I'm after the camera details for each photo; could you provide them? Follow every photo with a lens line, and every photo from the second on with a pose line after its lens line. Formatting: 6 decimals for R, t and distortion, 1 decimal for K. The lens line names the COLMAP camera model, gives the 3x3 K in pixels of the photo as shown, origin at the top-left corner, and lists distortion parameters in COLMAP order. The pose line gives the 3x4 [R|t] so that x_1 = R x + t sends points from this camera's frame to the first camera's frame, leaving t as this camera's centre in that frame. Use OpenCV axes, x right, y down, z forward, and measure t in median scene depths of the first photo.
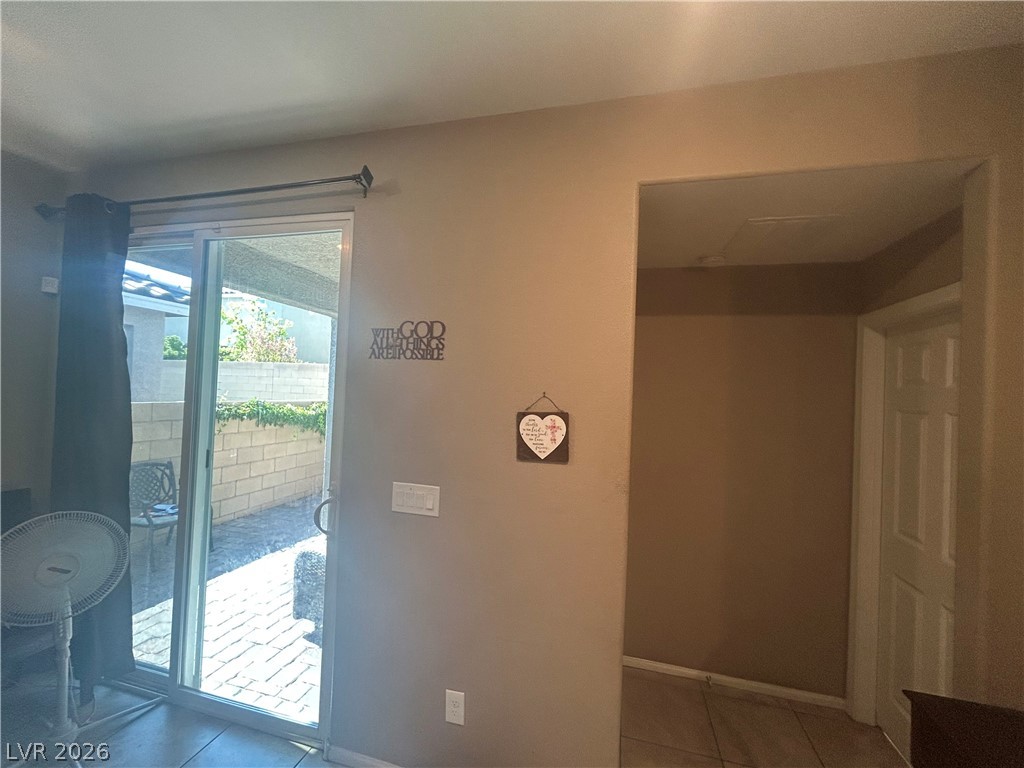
lens RADIAL K [[413.6, 0, 512.0], [0, 413.6, 384.0], [0, 0, 1]] dist [0.002187, 0.000557]
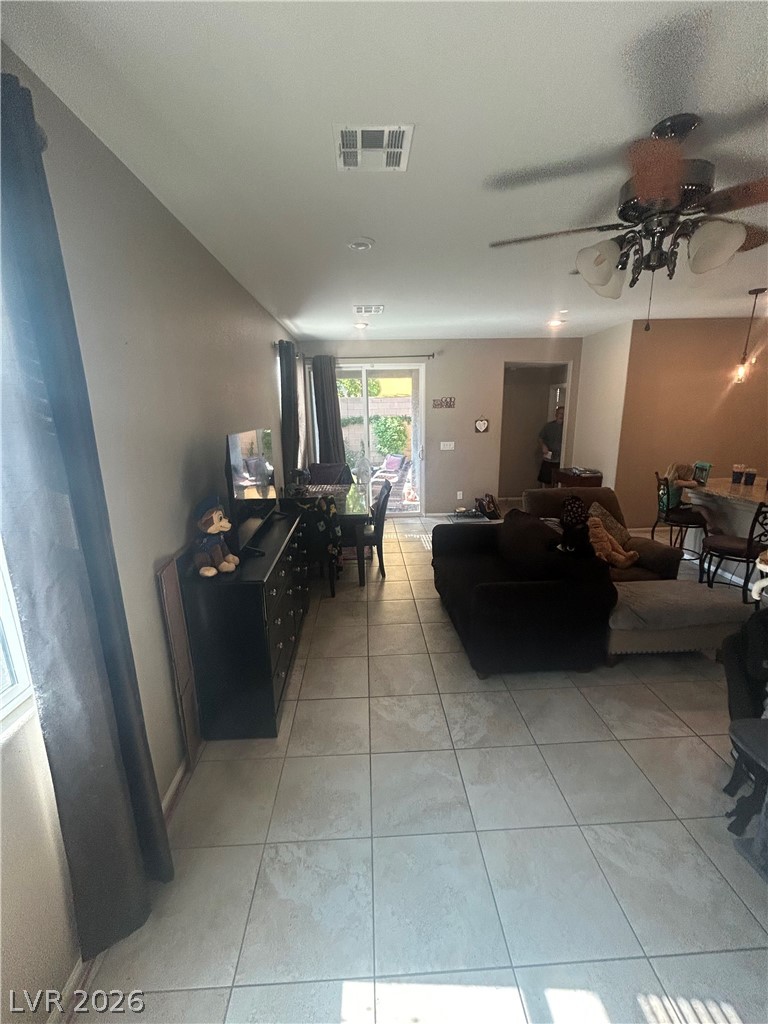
lens RADIAL K [[414.7, 0, 384.0], [0, 414.7, 512.0], [0, 0, 1]] dist [-0.001135, 0.000420]
pose [[0.955030, -0.122222, 0.270148, -1.910626], [0.051145, 0.965339, 0.255939, -0.141067], [-0.292066, -0.230613, 0.928179, -2.521426]]
